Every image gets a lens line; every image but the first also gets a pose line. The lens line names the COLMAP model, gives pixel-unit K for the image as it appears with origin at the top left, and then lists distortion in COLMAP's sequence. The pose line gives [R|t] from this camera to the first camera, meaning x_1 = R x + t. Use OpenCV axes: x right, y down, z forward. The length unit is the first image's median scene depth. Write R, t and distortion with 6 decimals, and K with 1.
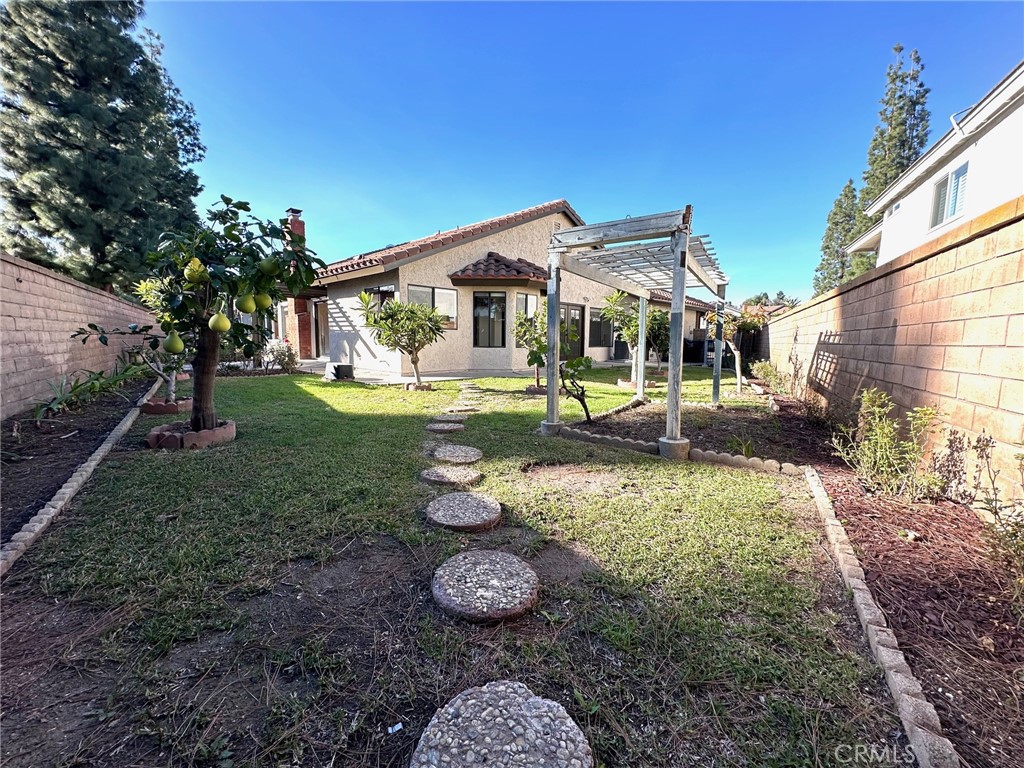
lens RADIAL K [[409.2, 0, 512.0], [0, 409.2, 384.0], [0, 0, 1]] dist [-0.000255, -0.000083]
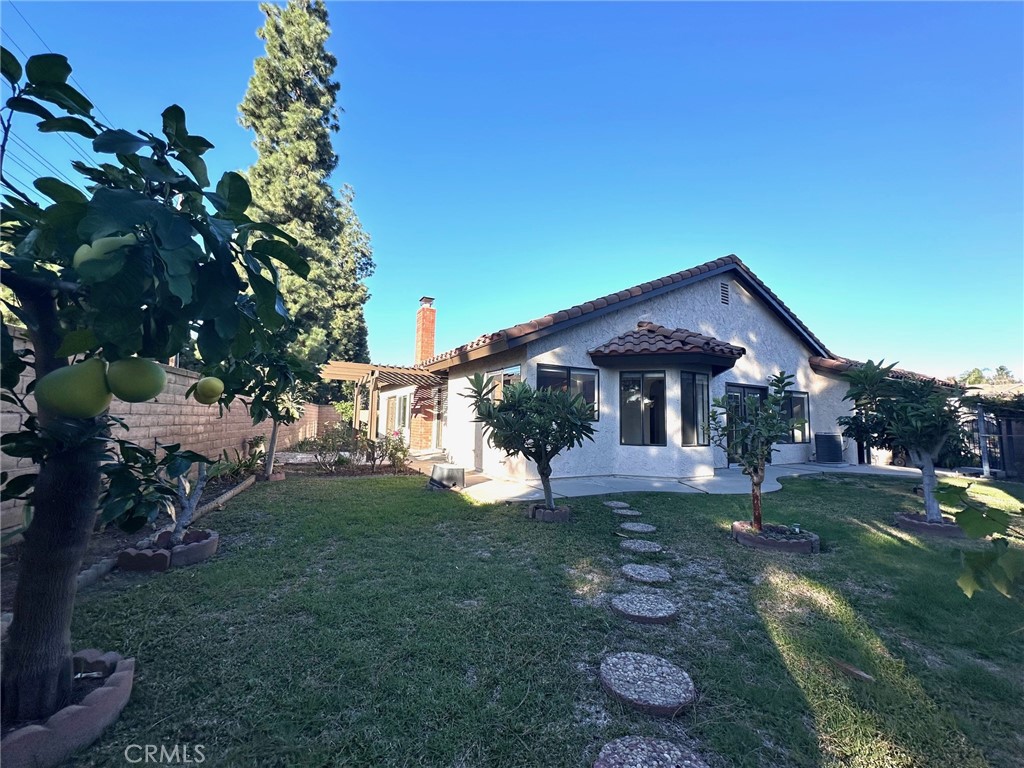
lens RADIAL K [[409.2, 0, 512.0], [0, 409.2, 384.0], [0, 0, 1]] dist [-0.000255, -0.000083]
pose [[0.956951, -0.016824, -0.289760, -0.068433], [-0.042333, 0.979553, -0.196682, -0.046641], [0.287144, 0.200482, 0.936672, 0.243153]]
